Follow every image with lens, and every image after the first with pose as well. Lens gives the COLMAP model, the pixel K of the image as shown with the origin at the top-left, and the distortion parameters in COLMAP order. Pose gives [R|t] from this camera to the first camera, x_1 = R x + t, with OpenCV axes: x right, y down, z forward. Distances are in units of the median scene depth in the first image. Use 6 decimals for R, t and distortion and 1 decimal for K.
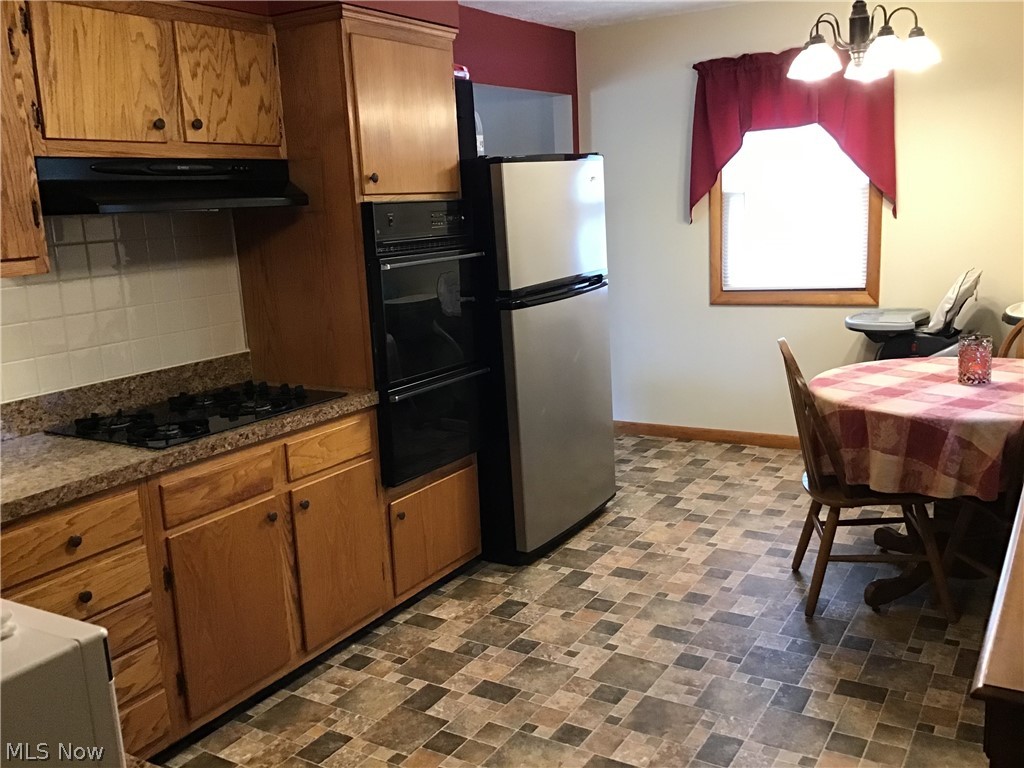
lens RADIAL K [[944.9, 0, 512.0], [0, 944.9, 384.0], [0, 0, 1]] dist [0.131304, -0.244570]
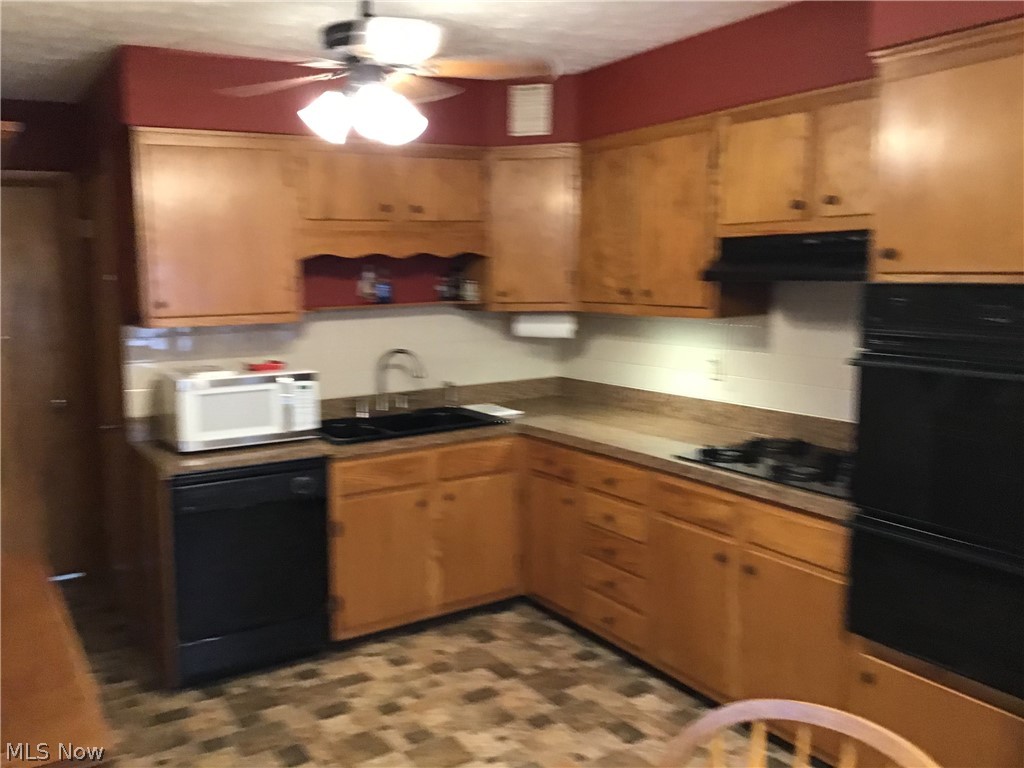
lens RADIAL K [[912.3, 0, 517.0], [0, 912.3, 372.9], [0, 0, 1]] dist [0.050729, -0.194468]
pose [[-0.454664, 0.155643, -0.876958, 0.698970], [-0.133302, 0.961631, 0.239782, -0.267522], [0.880631, 0.225921, -0.416472, 1.100331]]
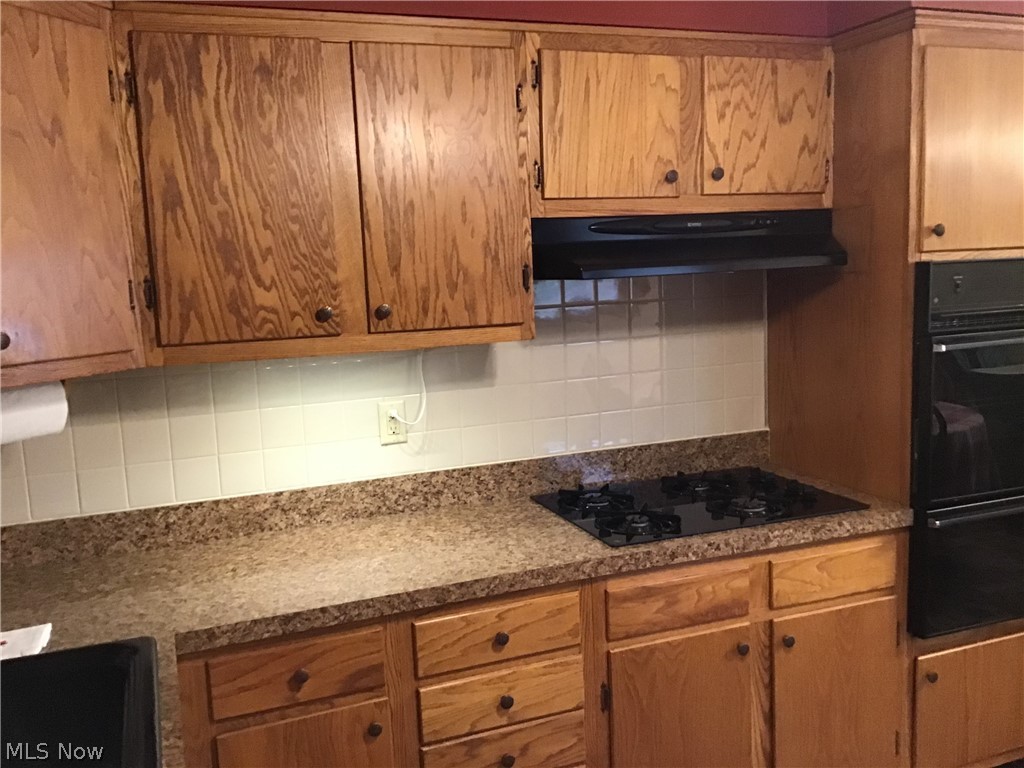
lens RADIAL K [[926.9, 0, 507.2], [0, 926.9, 384.6], [0, 0, 1]] dist [0.112757, -0.218016]
pose [[0.792289, 0.096360, -0.602489, 0.045386], [-0.112967, 0.993545, 0.010349, -0.064489], [0.599597, 0.059862, 0.798060, 0.210889]]
